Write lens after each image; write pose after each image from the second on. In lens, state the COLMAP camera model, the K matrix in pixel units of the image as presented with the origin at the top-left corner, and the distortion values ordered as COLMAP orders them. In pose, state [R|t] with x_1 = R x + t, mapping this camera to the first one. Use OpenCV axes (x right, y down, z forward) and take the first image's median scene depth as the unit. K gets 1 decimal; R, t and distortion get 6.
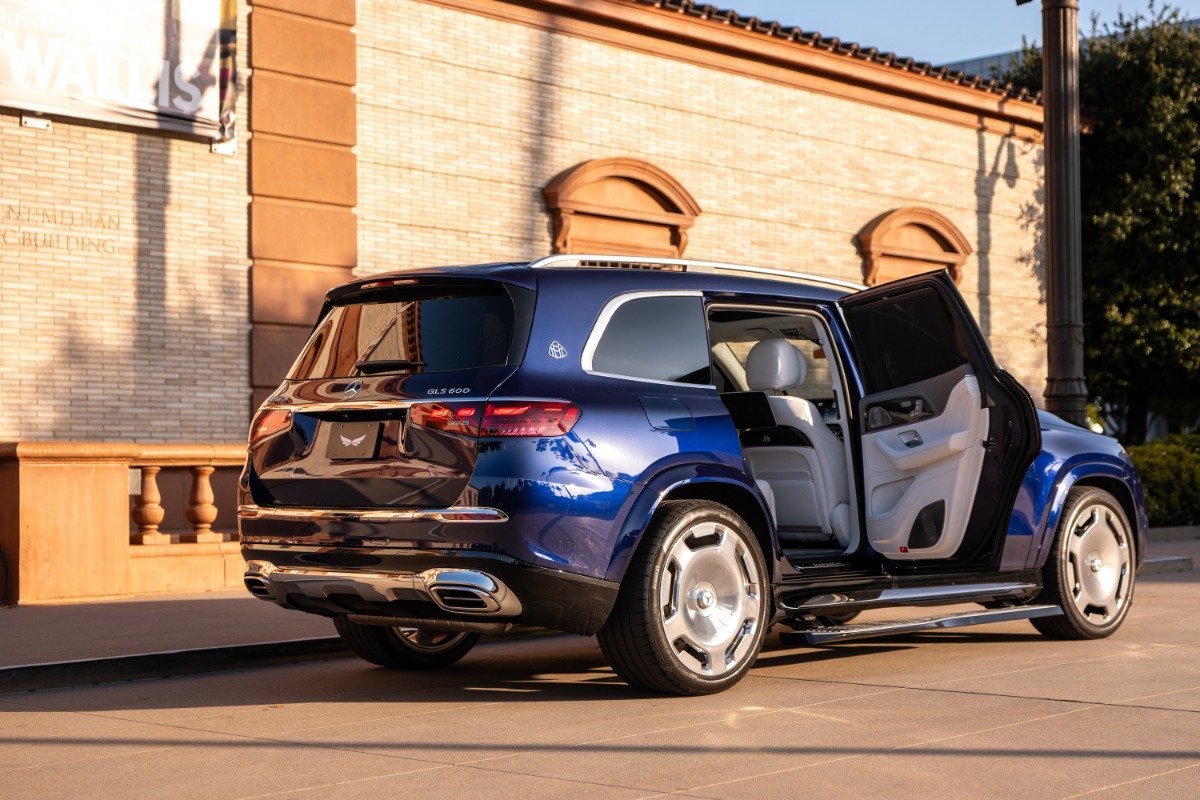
lens RADIAL K [[1999.8, 0, 600.0], [0, 1999.8, 400.0], [0, 0, 1]] dist [0.000953, 0.142280]
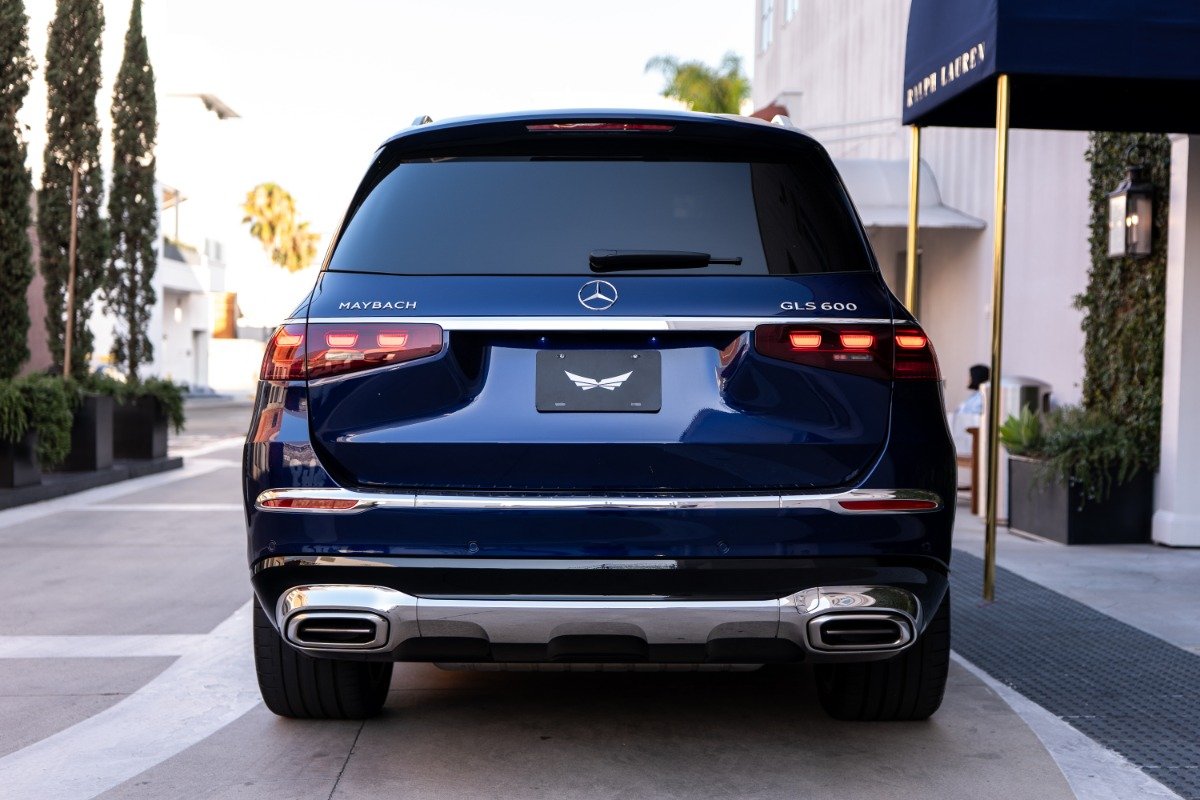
lens RADIAL K [[1999.8, 0, 600.0], [0, 1999.8, 400.0], [0, 0, 1]] dist [0.000953, 0.142280]
pose [[0.758787, 0.022016, 0.650967, -0.507430], [-0.032366, 0.999468, 0.003924, 0.023363], [-0.650534, -0.024047, 0.759096, 0.534610]]
